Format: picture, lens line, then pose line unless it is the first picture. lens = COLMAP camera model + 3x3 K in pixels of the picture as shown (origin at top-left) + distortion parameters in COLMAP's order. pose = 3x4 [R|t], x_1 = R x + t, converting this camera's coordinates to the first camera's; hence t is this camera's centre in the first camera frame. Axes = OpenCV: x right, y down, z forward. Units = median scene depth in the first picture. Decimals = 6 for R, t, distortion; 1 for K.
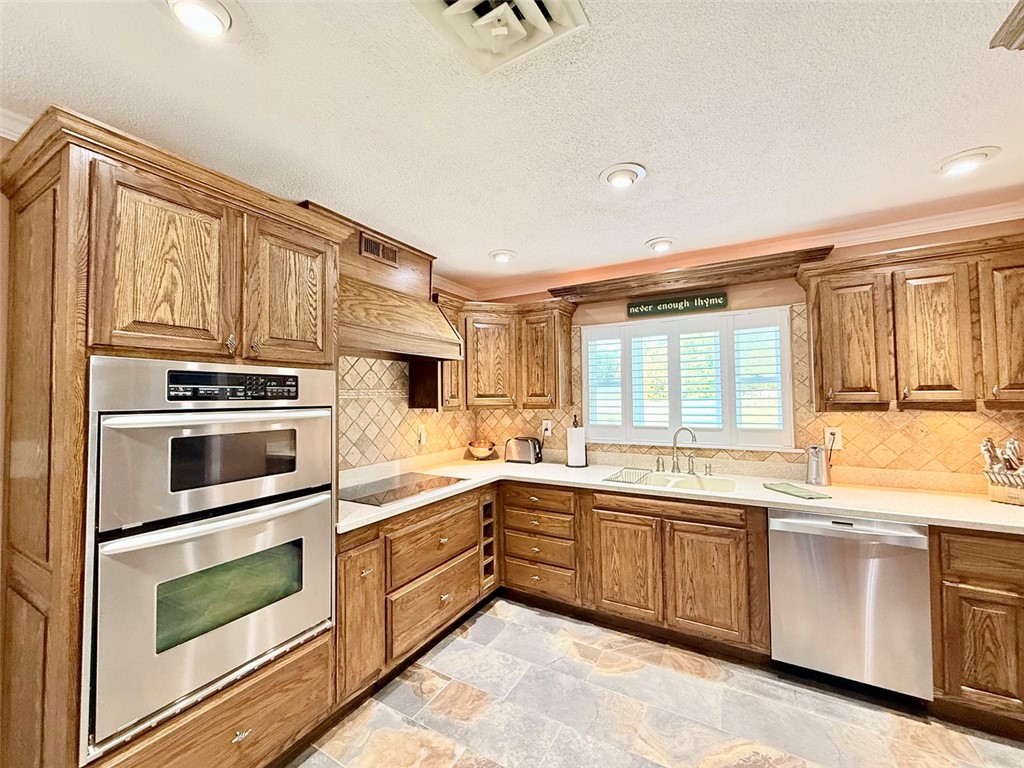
lens RADIAL K [[411.5, 0, 511.9], [0, 411.5, 383.1], [0, 0, 1]] dist [0.000676, -0.000201]
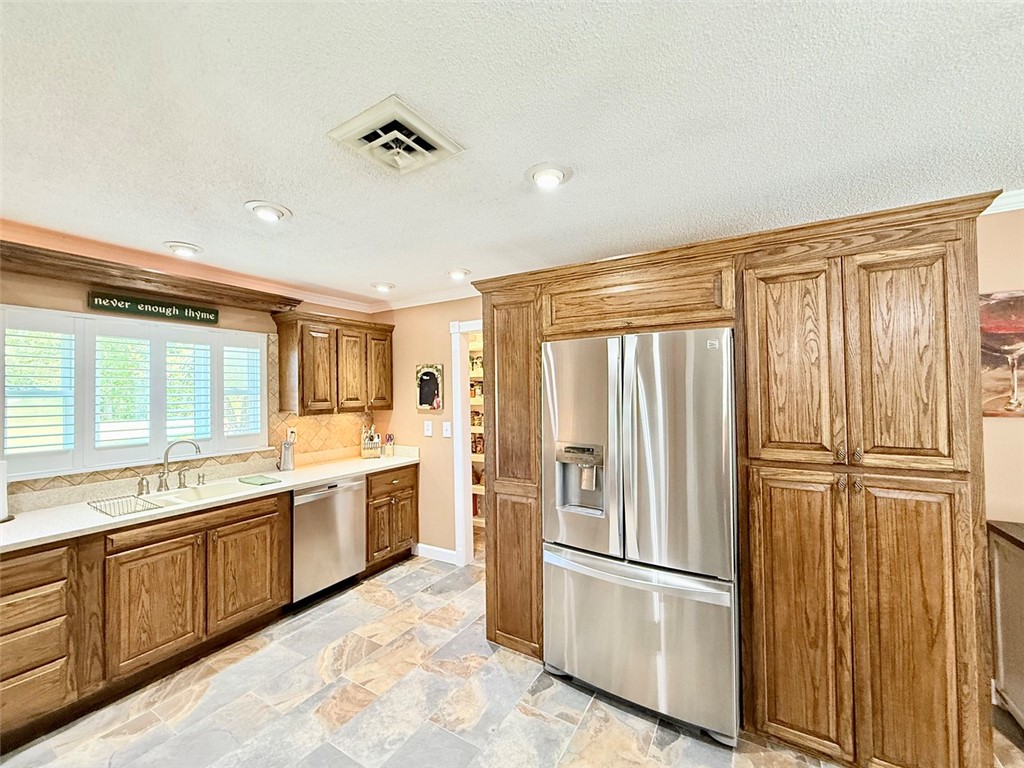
lens RADIAL K [[411.5, 0, 513.5], [0, 411.5, 385.0], [0, 0, 1]] dist [0.000676, -0.000201]
pose [[0.008469, 0.033166, 0.999414, -0.610770], [-0.013594, 0.999361, -0.033049, -0.000979], [-0.999872, -0.013306, 0.008914, 0.242987]]
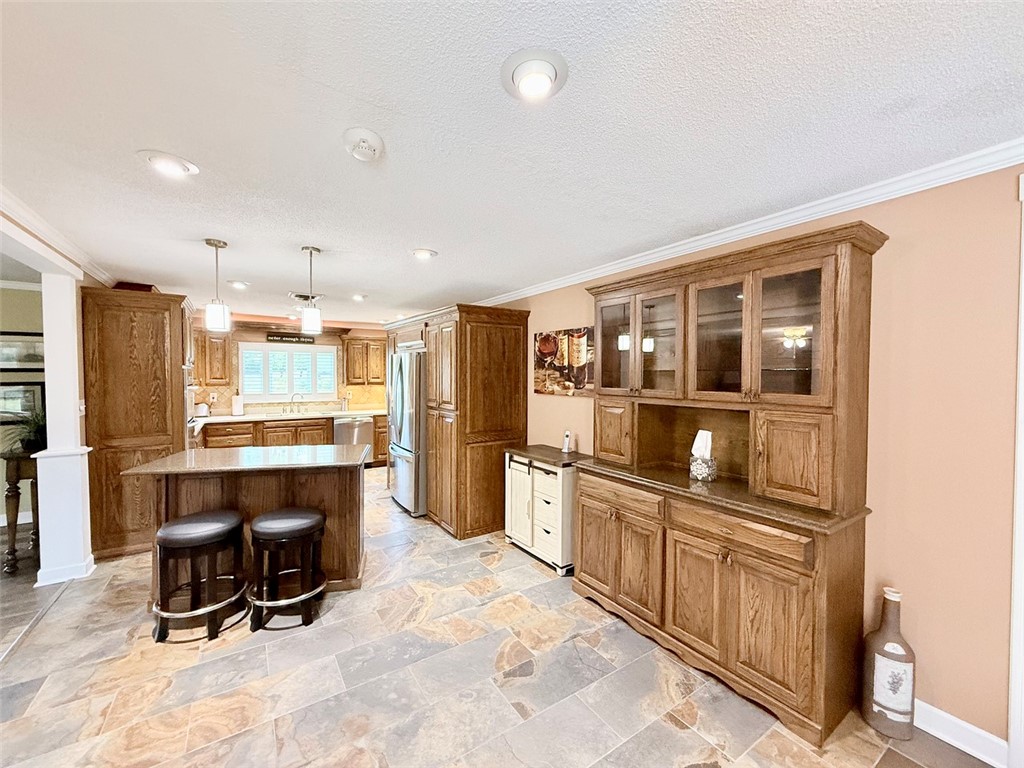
lens RADIAL K [[411.5, 0, 510.6], [0, 411.5, 387.2], [0, 0, 1]] dist [0.000676, -0.000201]
pose [[0.447358, -0.009346, 0.894306, -1.285987], [-0.037879, 0.998850, 0.029386, -0.046314], [-0.893553, -0.047021, 0.446490, -1.287185]]
